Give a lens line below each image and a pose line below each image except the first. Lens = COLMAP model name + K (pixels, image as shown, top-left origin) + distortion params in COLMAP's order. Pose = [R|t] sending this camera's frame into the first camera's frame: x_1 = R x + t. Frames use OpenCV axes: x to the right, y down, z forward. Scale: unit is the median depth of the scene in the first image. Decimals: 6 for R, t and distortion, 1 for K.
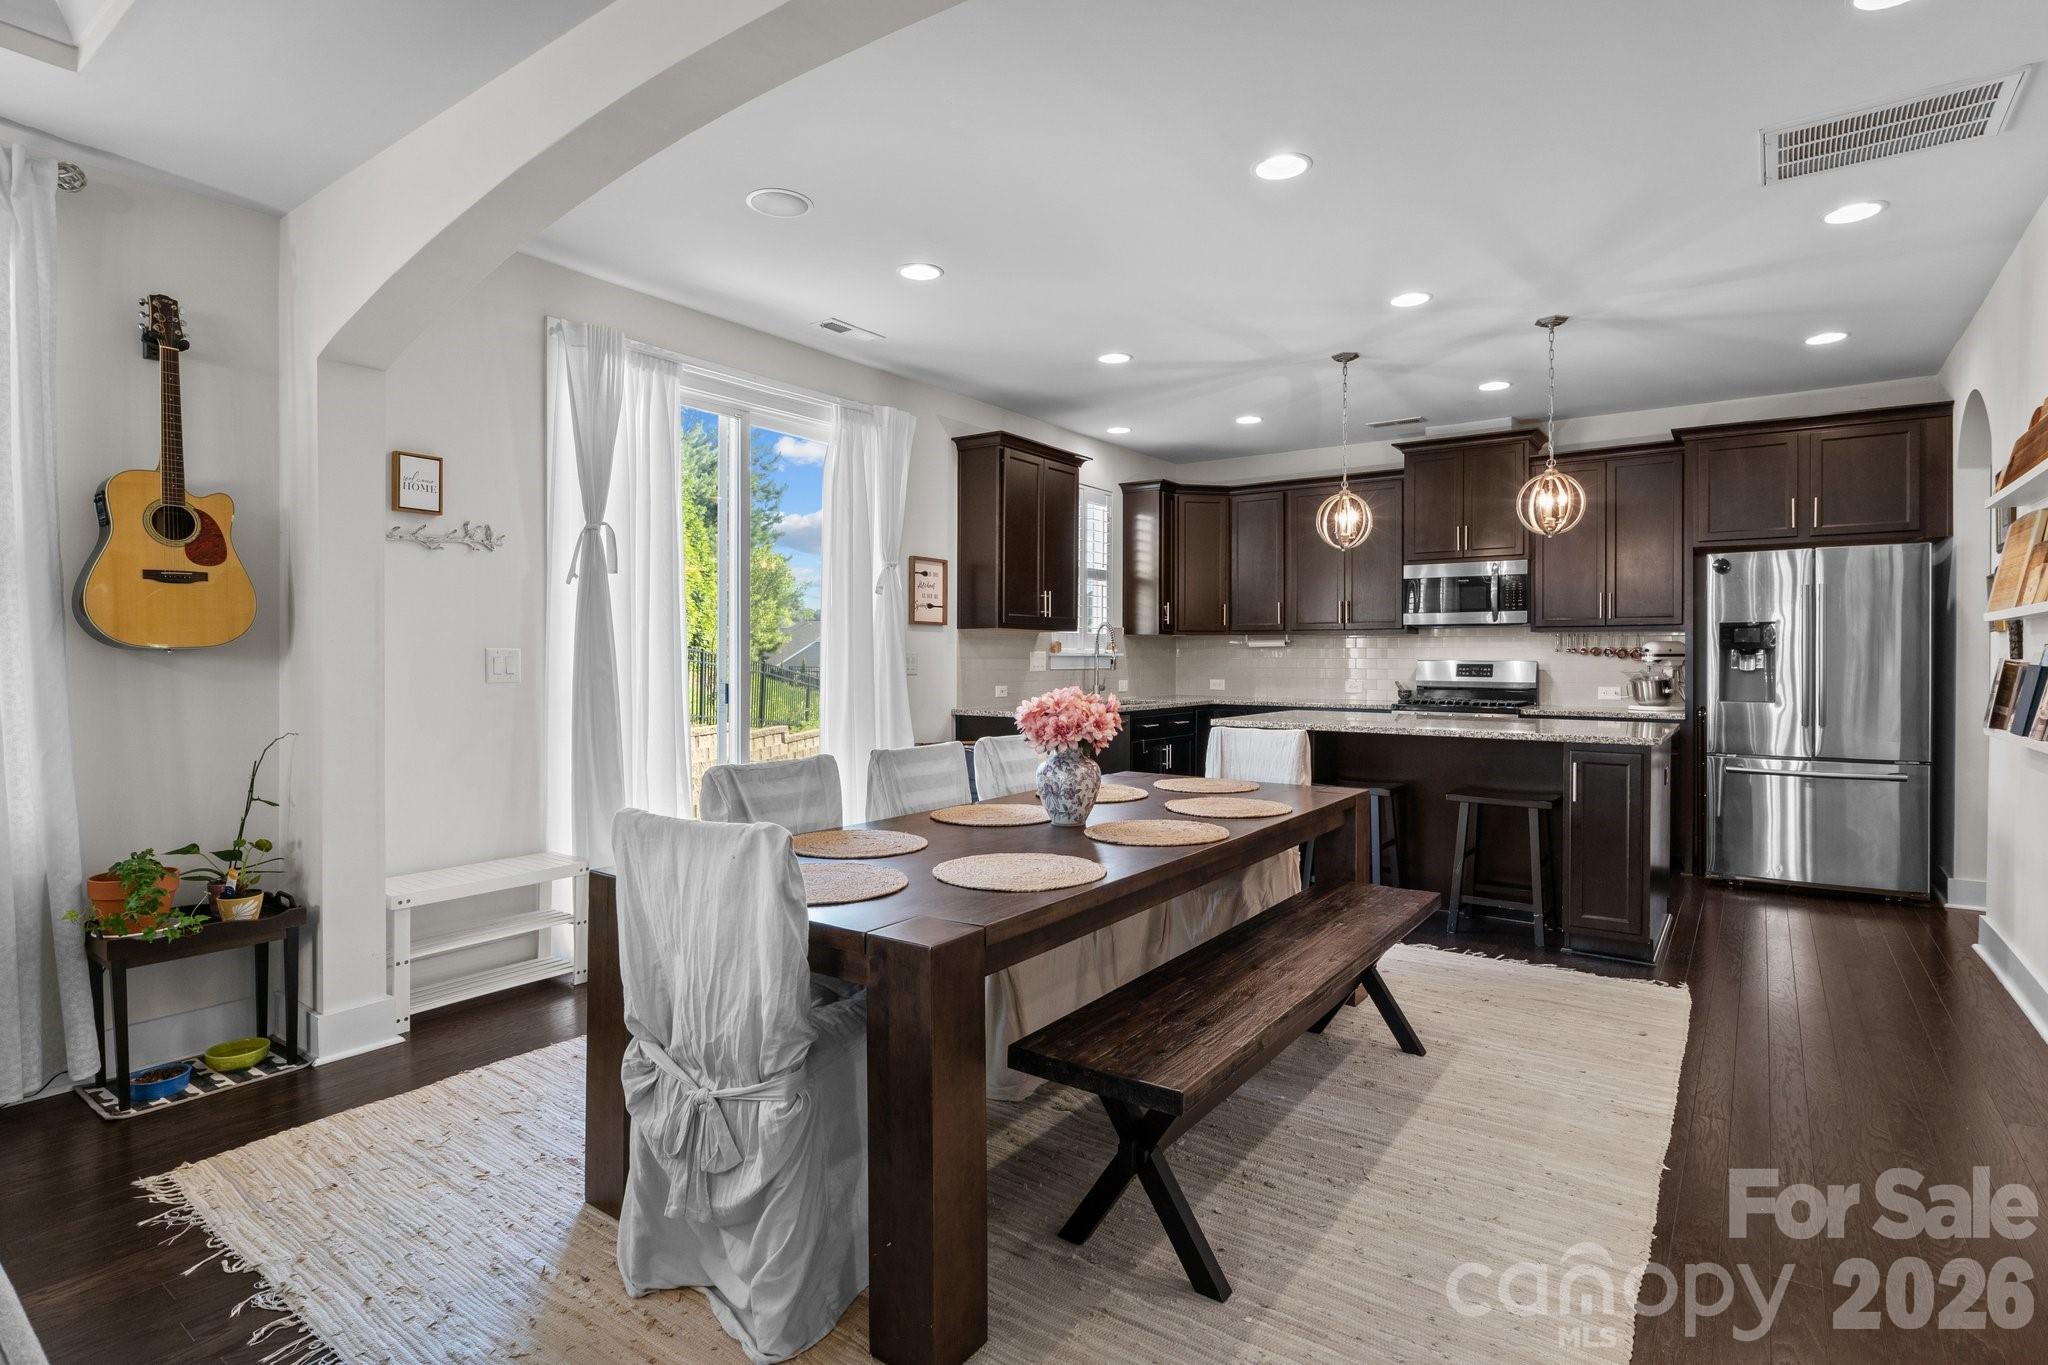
lens RADIAL K [[1020.2, 0, 1027.4], [0, 1020.2, 666.1], [0, 0, 1]] dist [-0.011923, 0.003989]
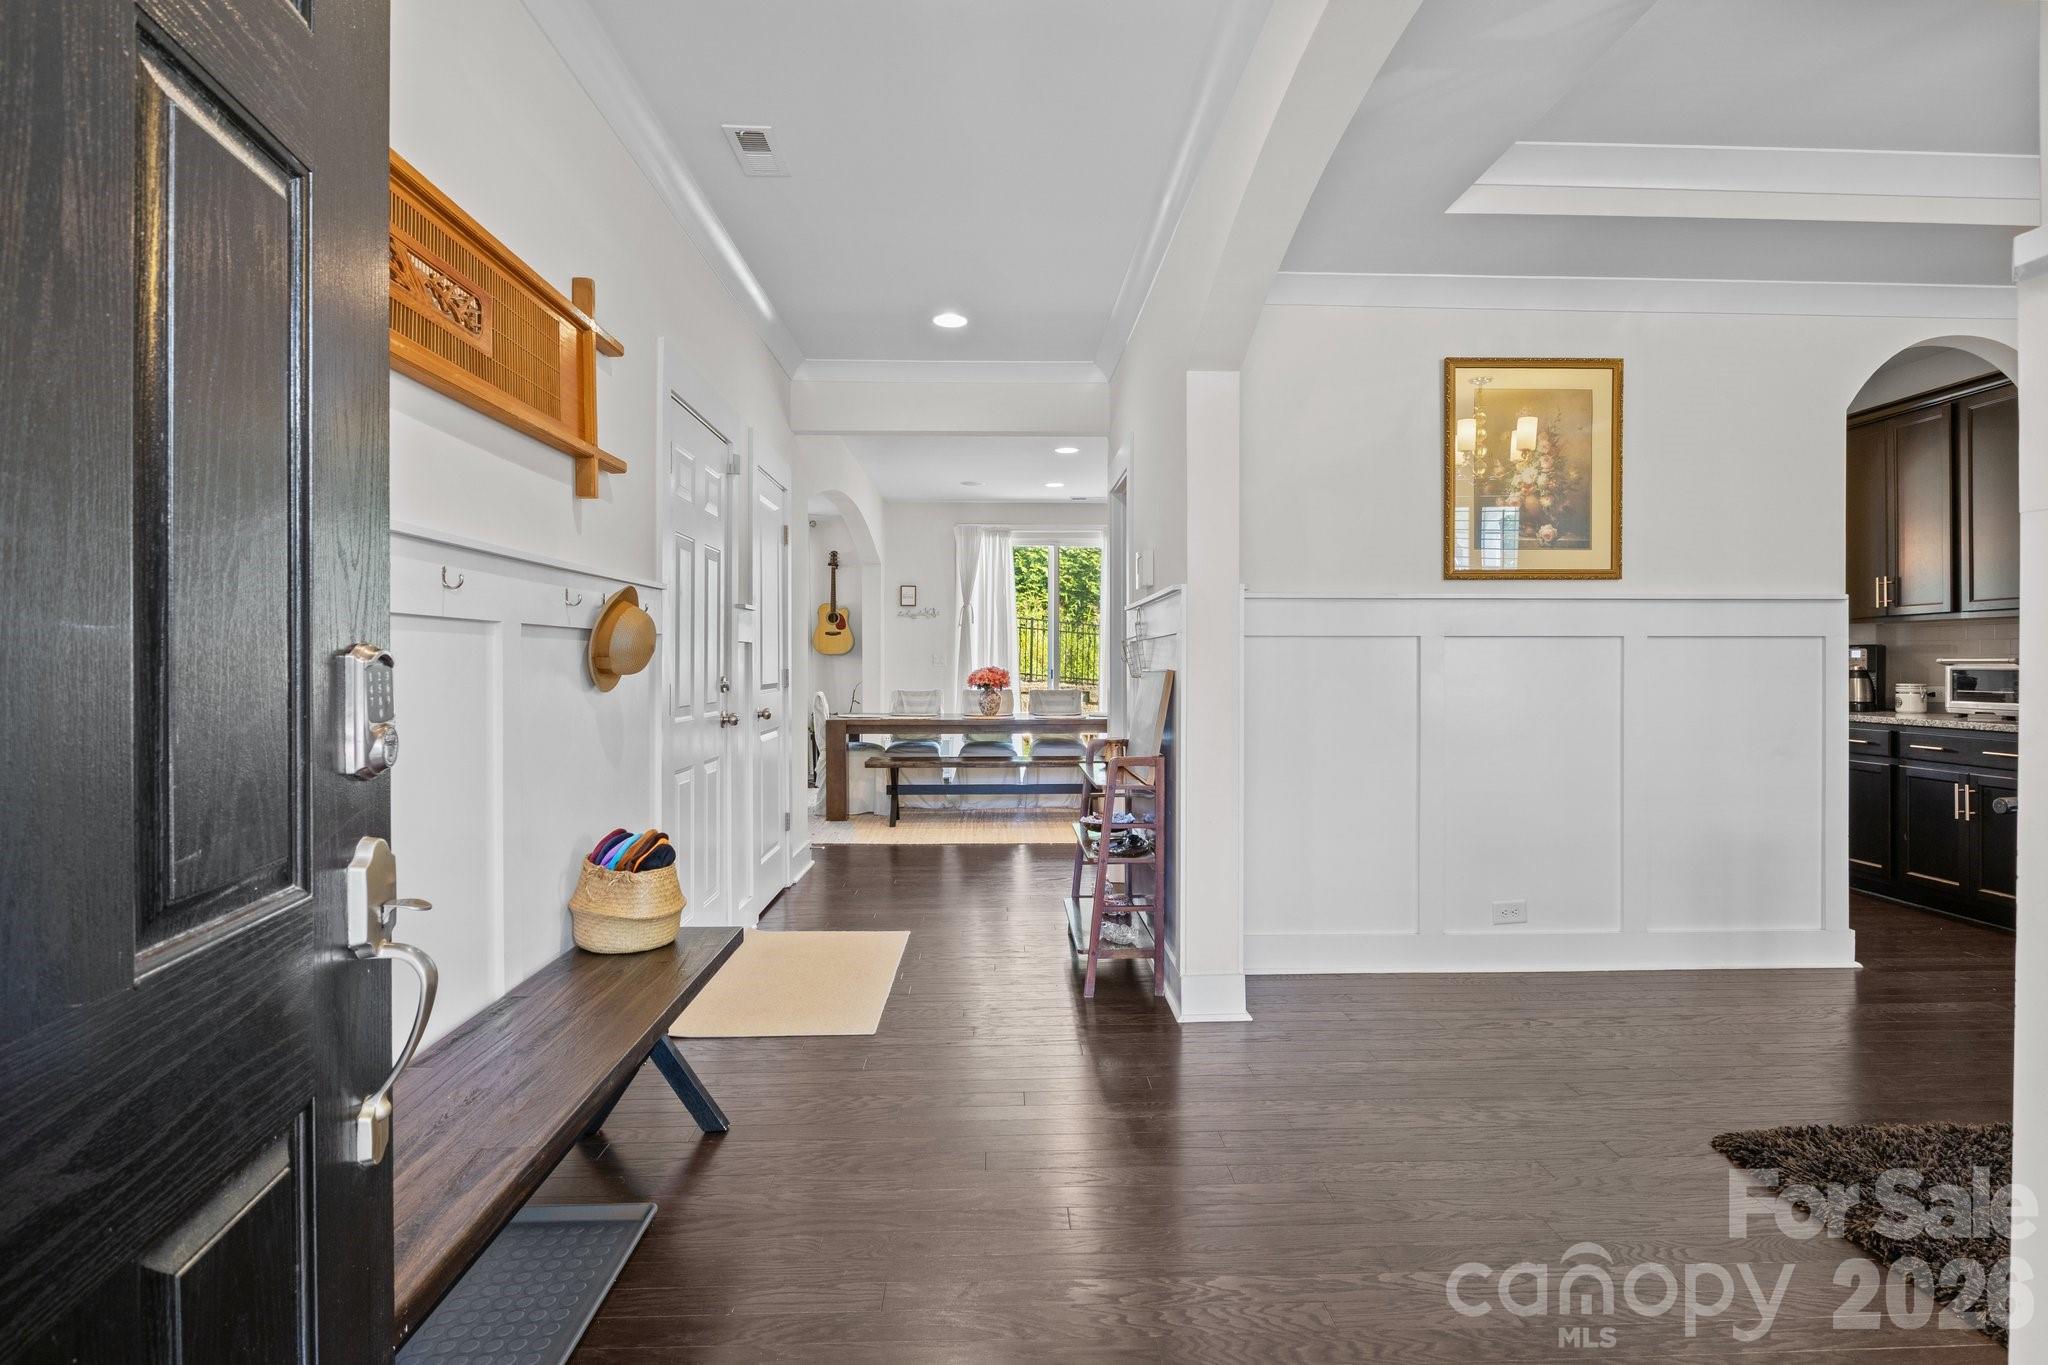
lens RADIAL K [[1020.2, 0, 1026.6], [0, 1020.2, 671.1], [0, 0, 1]] dist [-0.011923, 0.003989]
pose [[0.615555, 0.006568, -0.788066, 1.072545], [-0.005355, 0.999977, 0.004151, 0.009937], [0.788075, 0.001665, 0.615576, -0.285741]]
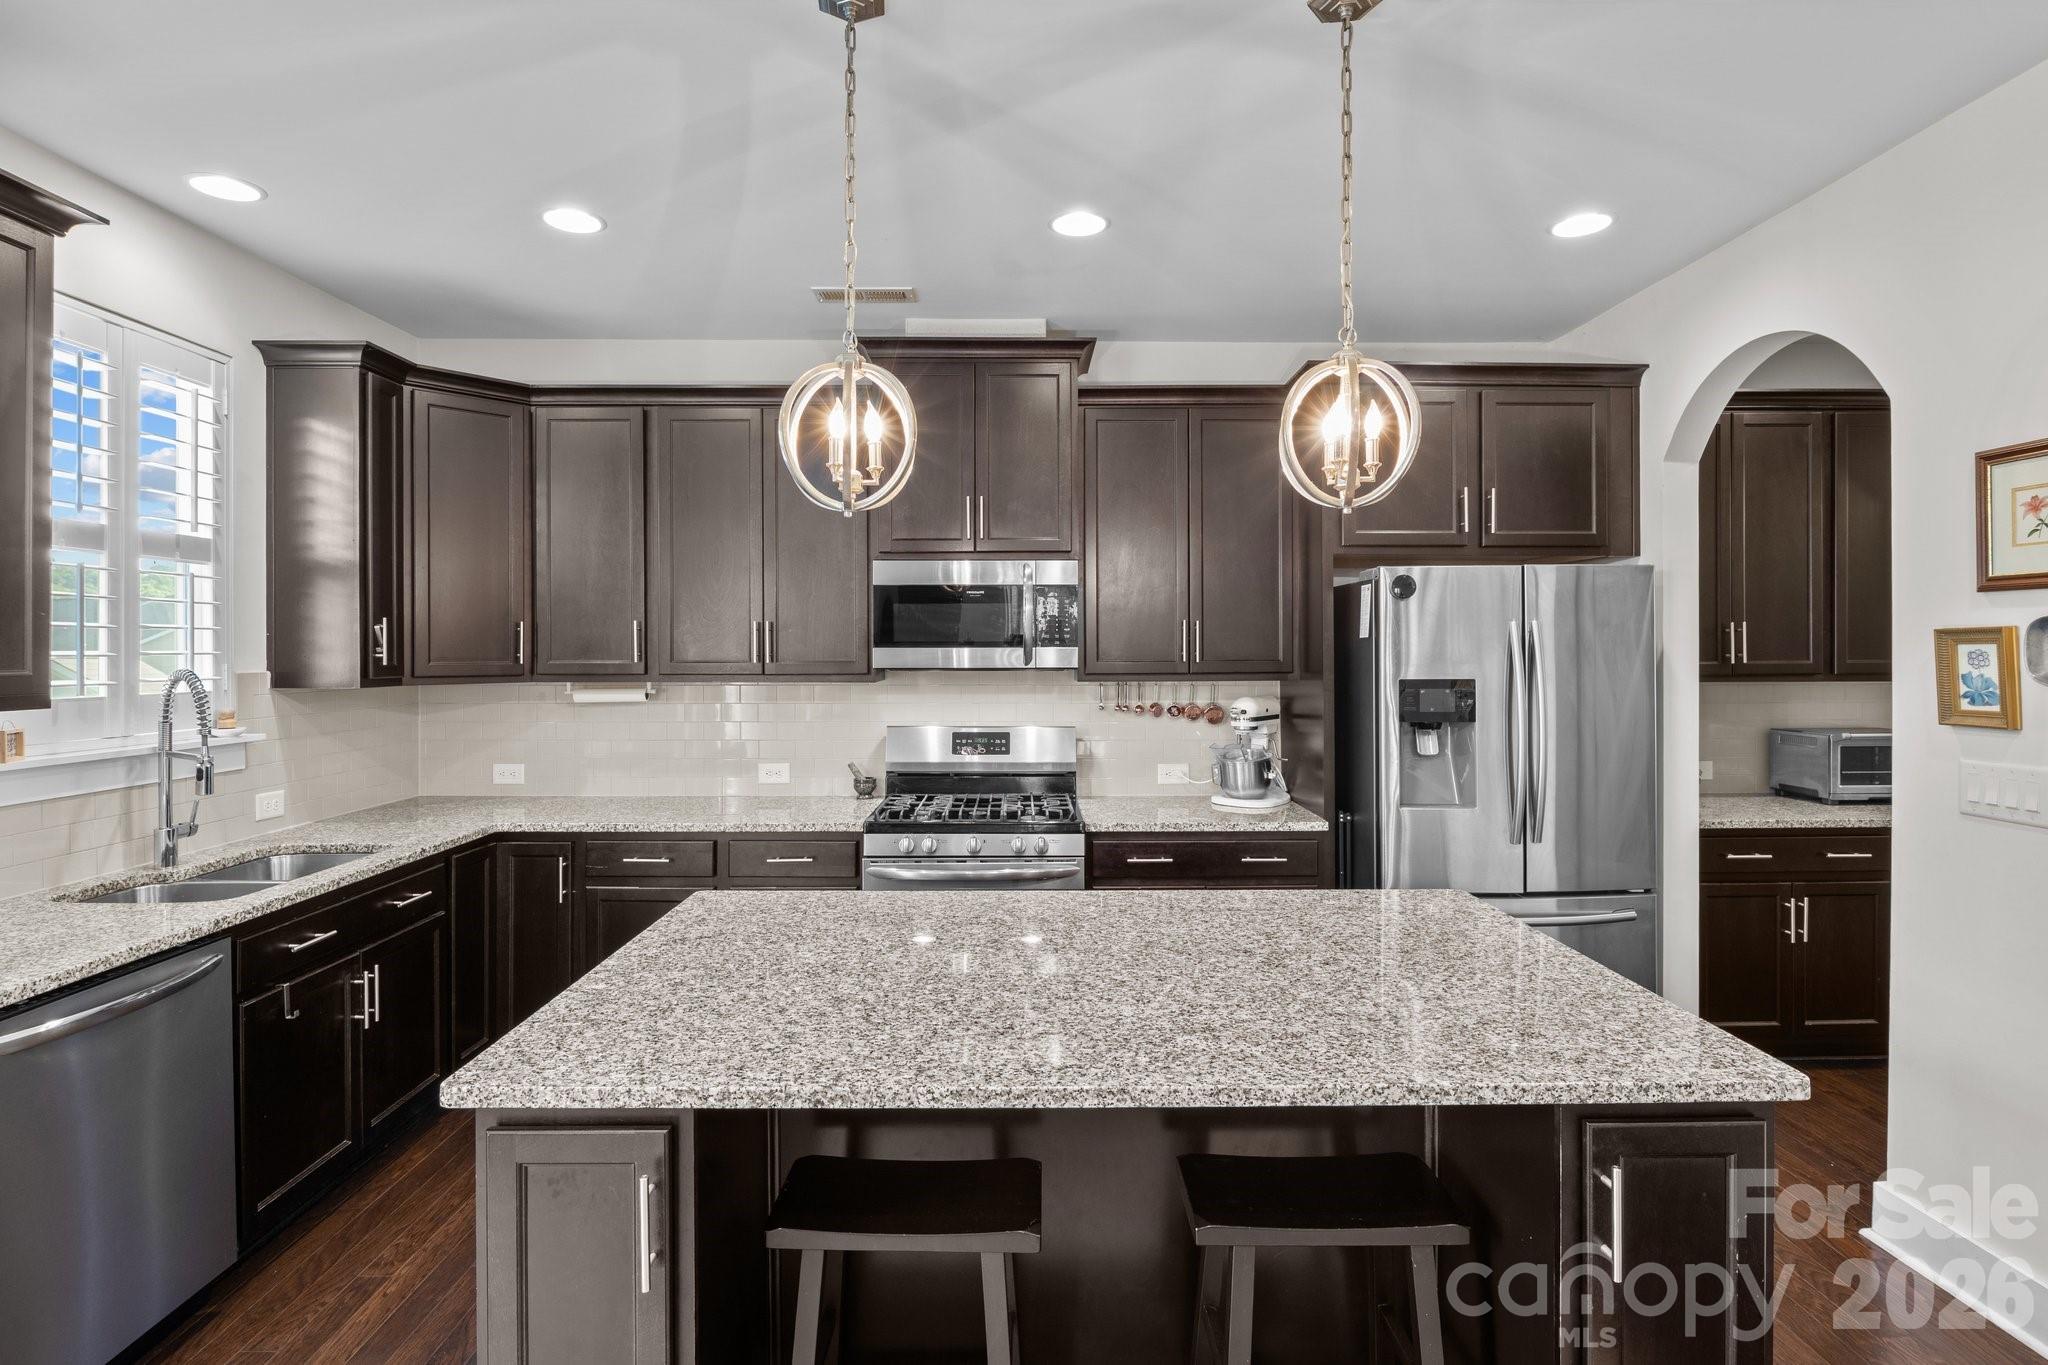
lens RADIAL K [[1020.2, 0, 1022.8], [0, 1020.2, 654.0], [0, 0, 1]] dist [-0.011923, 0.003989]
pose [[0.804666, -0.005705, 0.593700, 0.118804], [0.008456, 0.999963, -0.001852, -0.051810], [-0.593667, 0.006510, 0.804684, 0.566151]]
